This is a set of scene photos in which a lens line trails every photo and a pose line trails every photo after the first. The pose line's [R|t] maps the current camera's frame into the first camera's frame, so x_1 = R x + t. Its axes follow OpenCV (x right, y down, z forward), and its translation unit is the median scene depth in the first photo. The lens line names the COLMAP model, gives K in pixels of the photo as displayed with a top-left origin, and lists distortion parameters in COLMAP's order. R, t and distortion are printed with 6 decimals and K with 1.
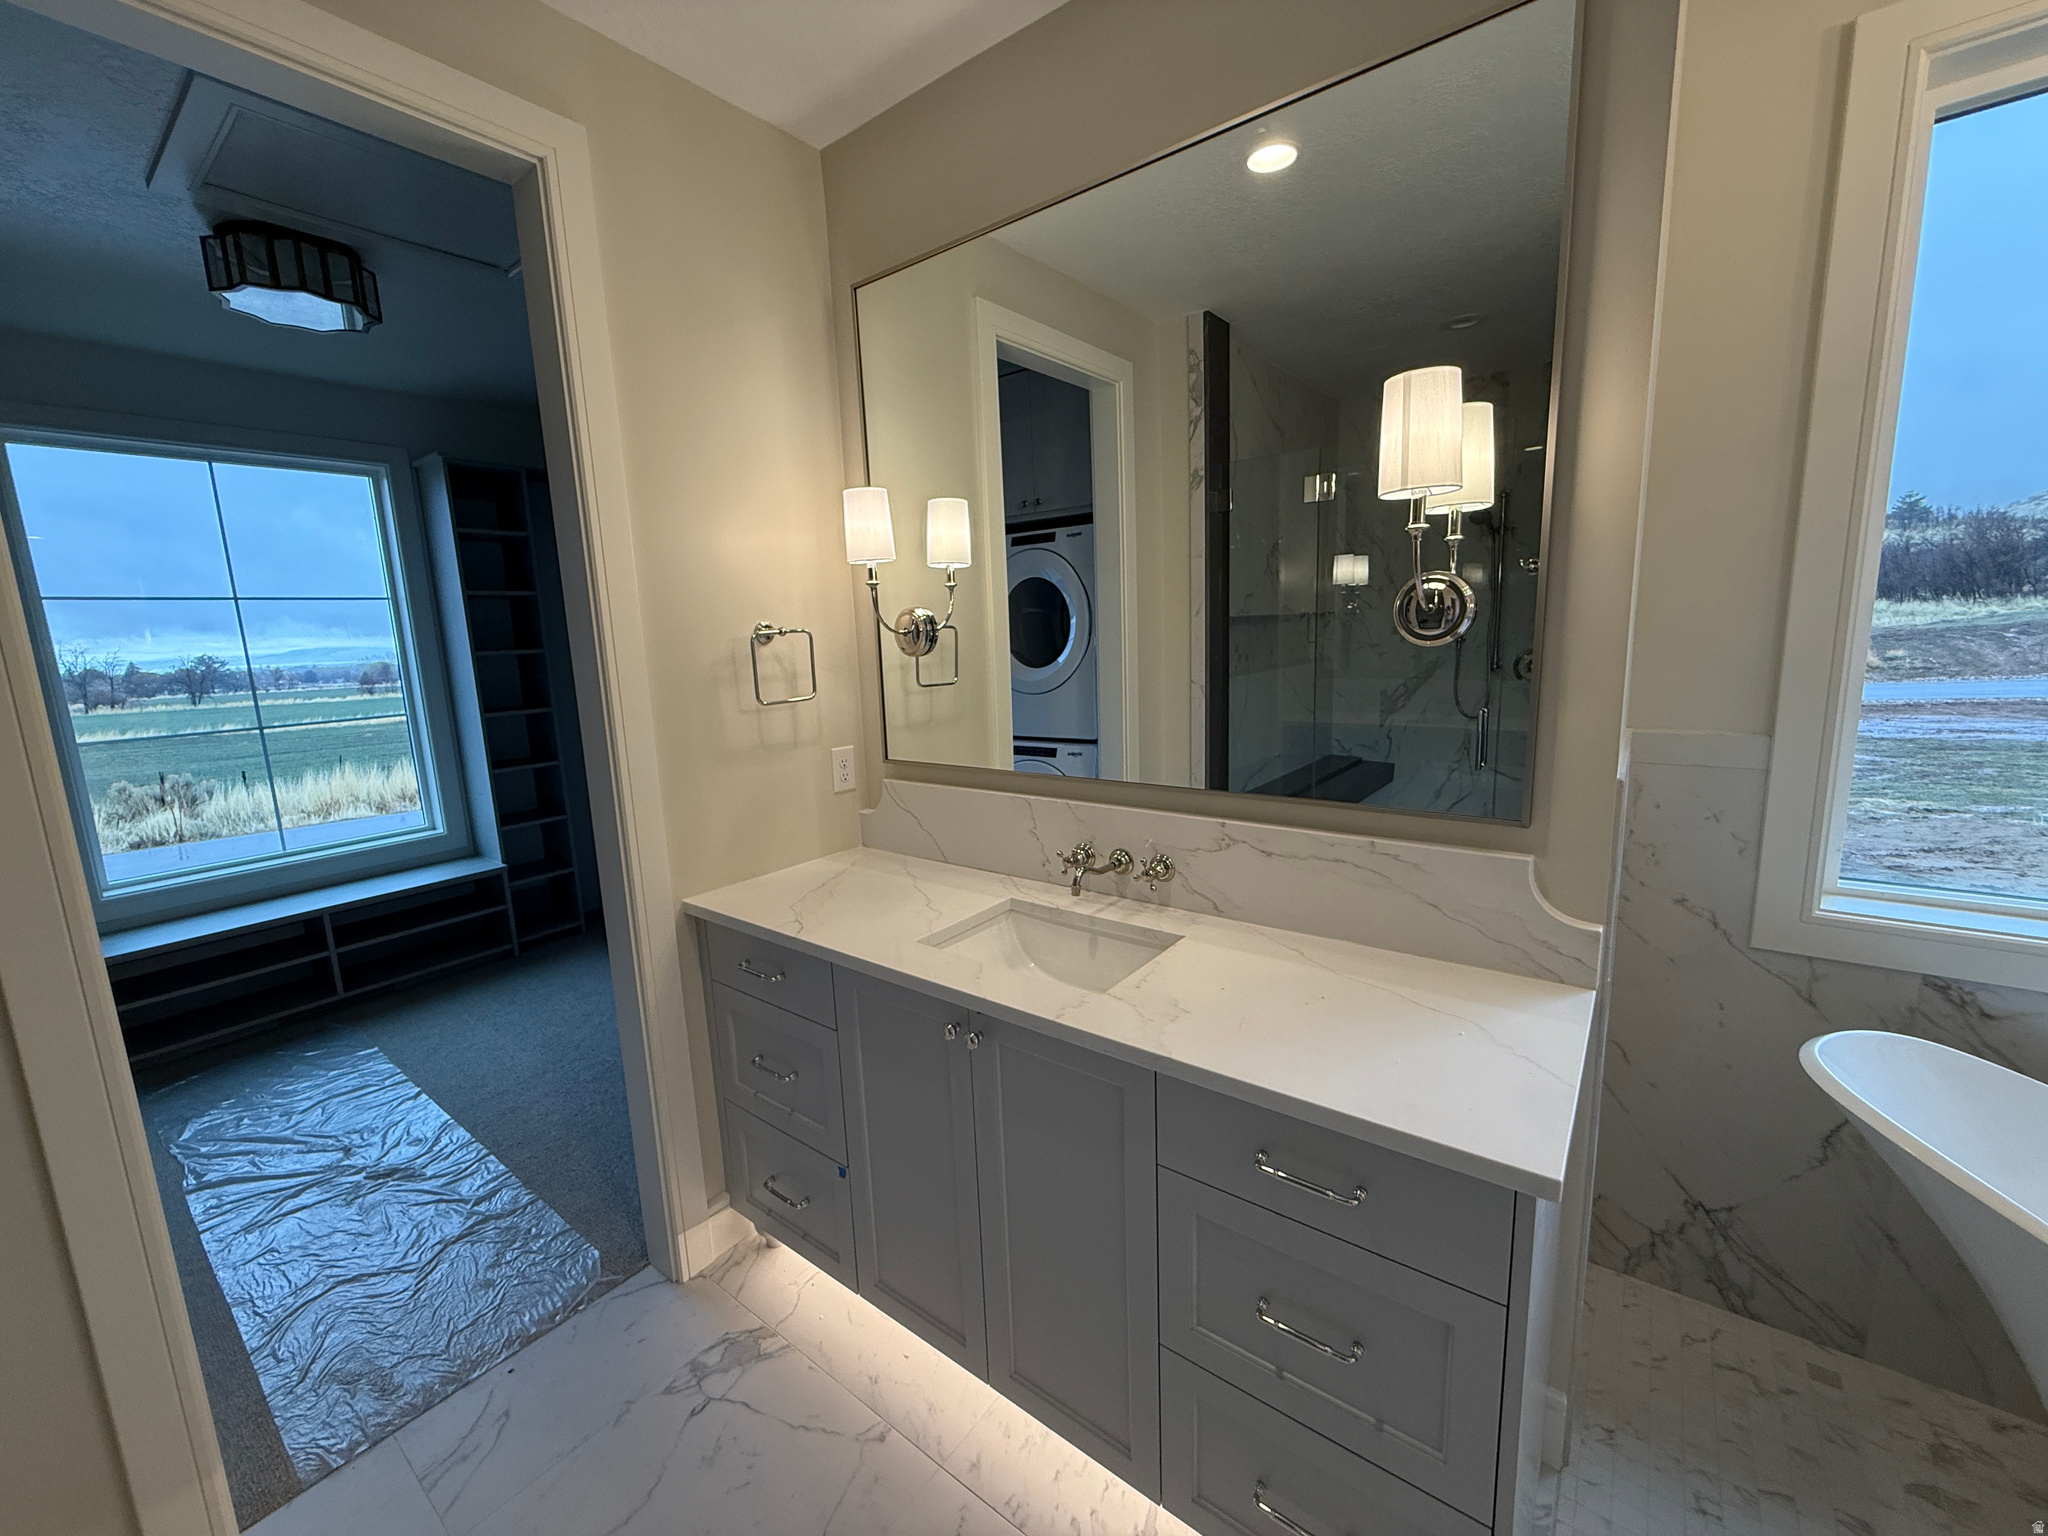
lens RADIAL K [[813.6, 0, 1018.6], [0, 813.6, 765.8], [0, 0, 1]] dist [-0.000255, 0.000096]
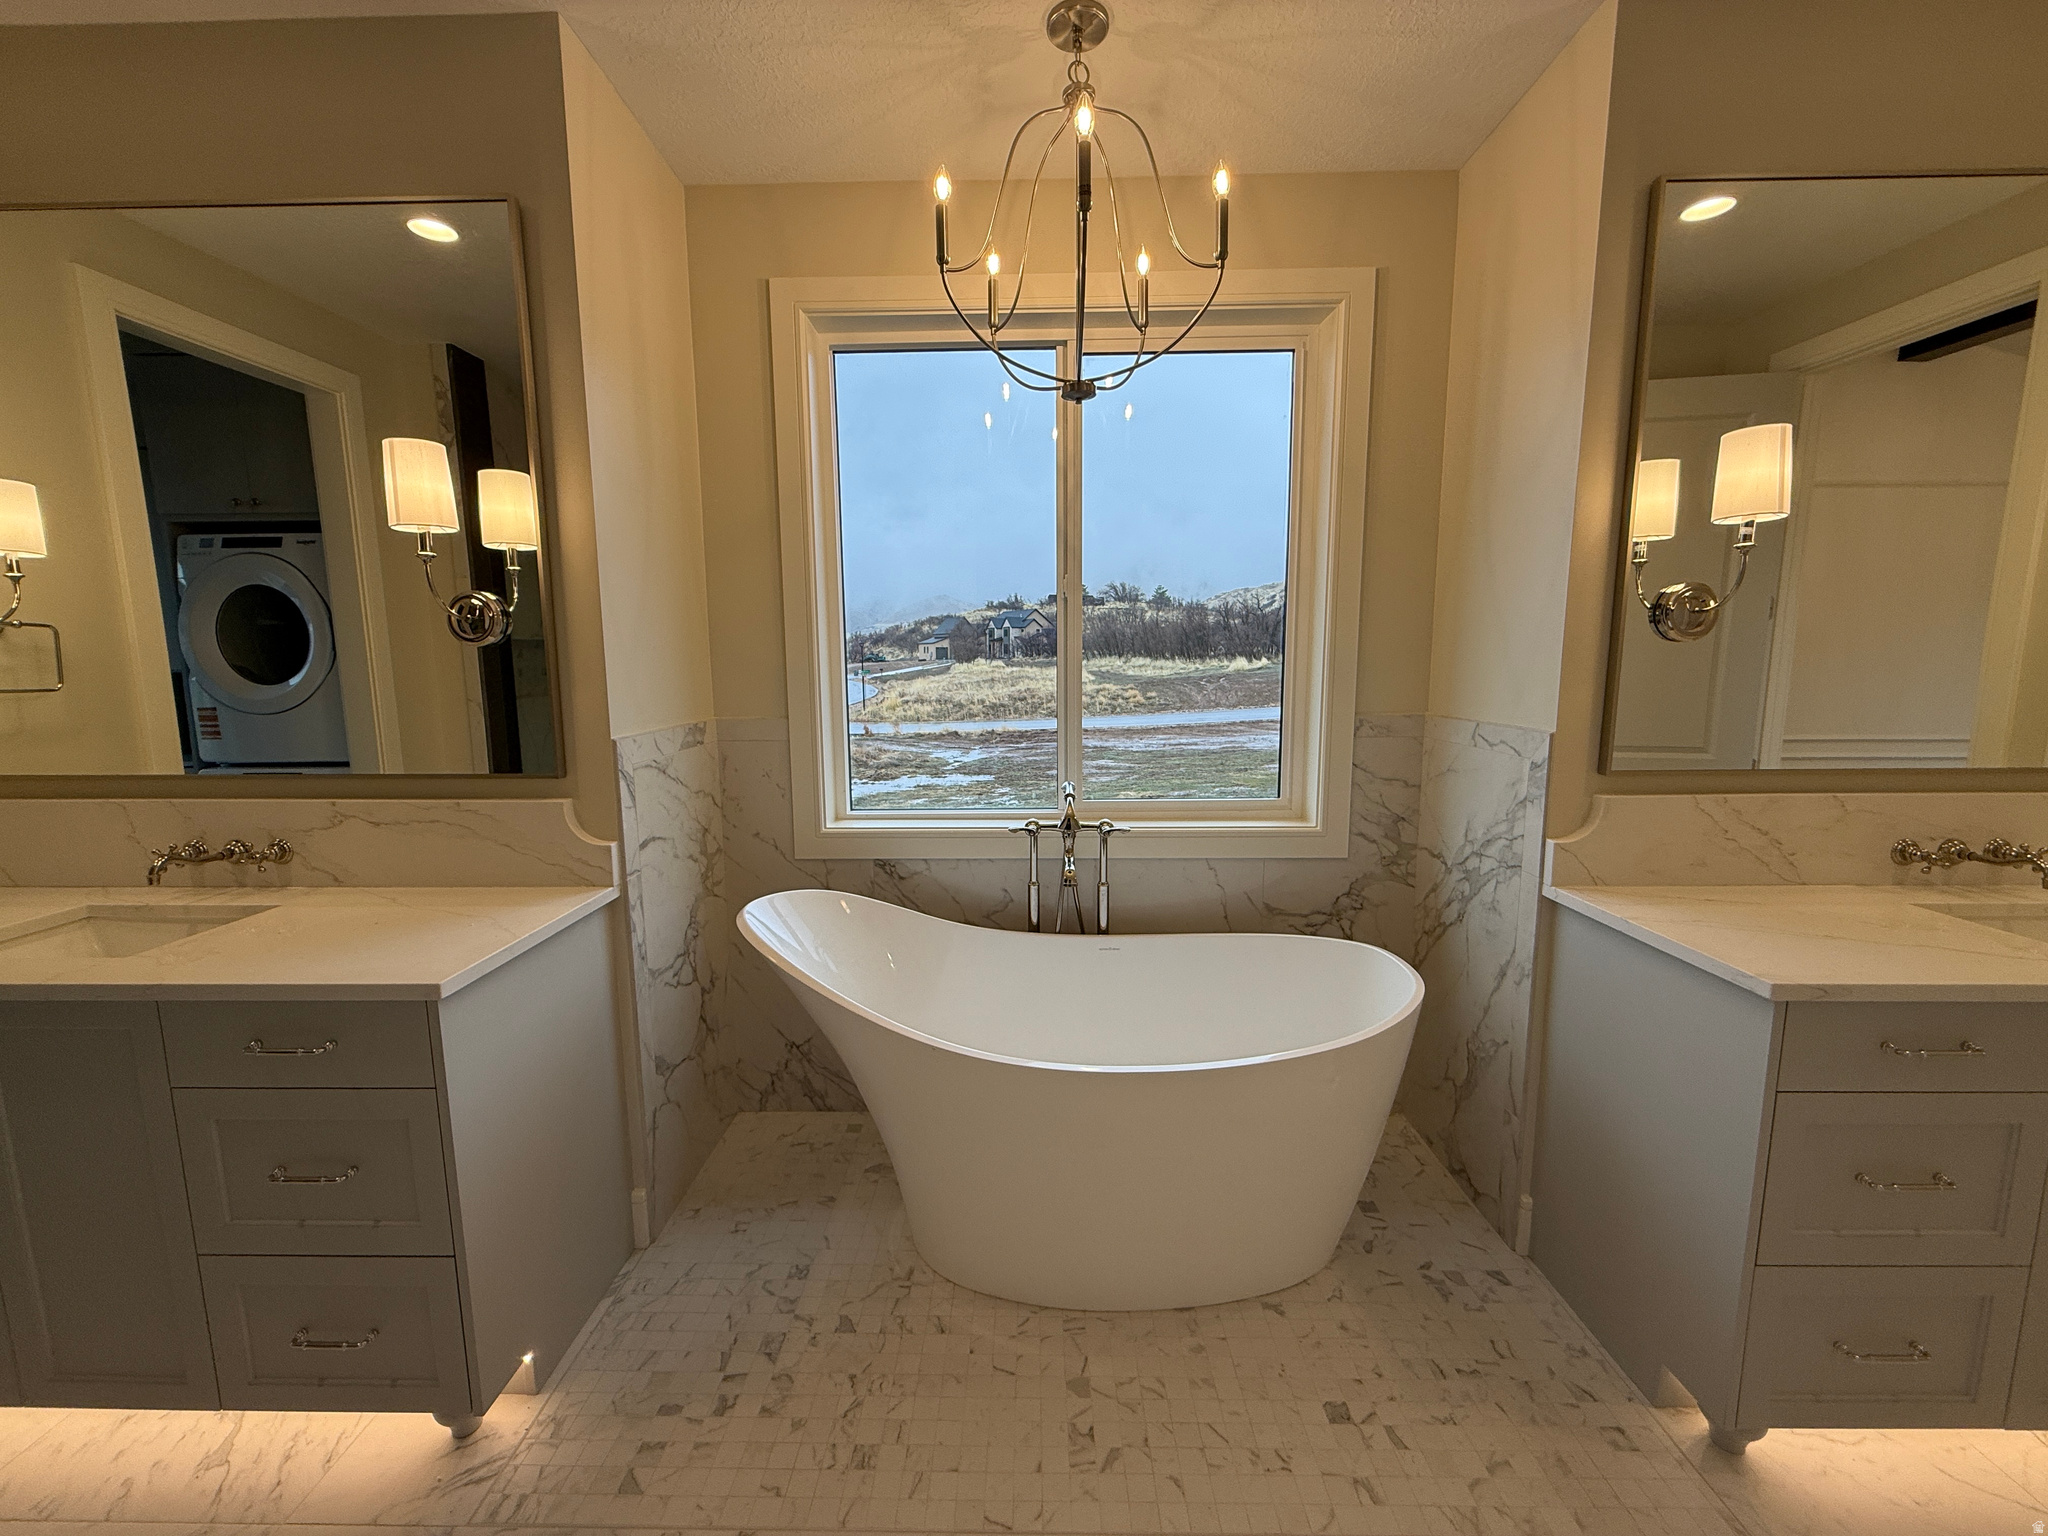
lens RADIAL K [[813.6, 0, 1018.6], [0, 813.6, 765.8], [0, 0, 1]] dist [-0.000255, 0.000096]
pose [[0.802249, -0.046363, 0.595186, 0.202382], [0.074903, 0.996918, -0.023304, 0.069126], [-0.592272, 0.063277, 0.803250, -0.277016]]
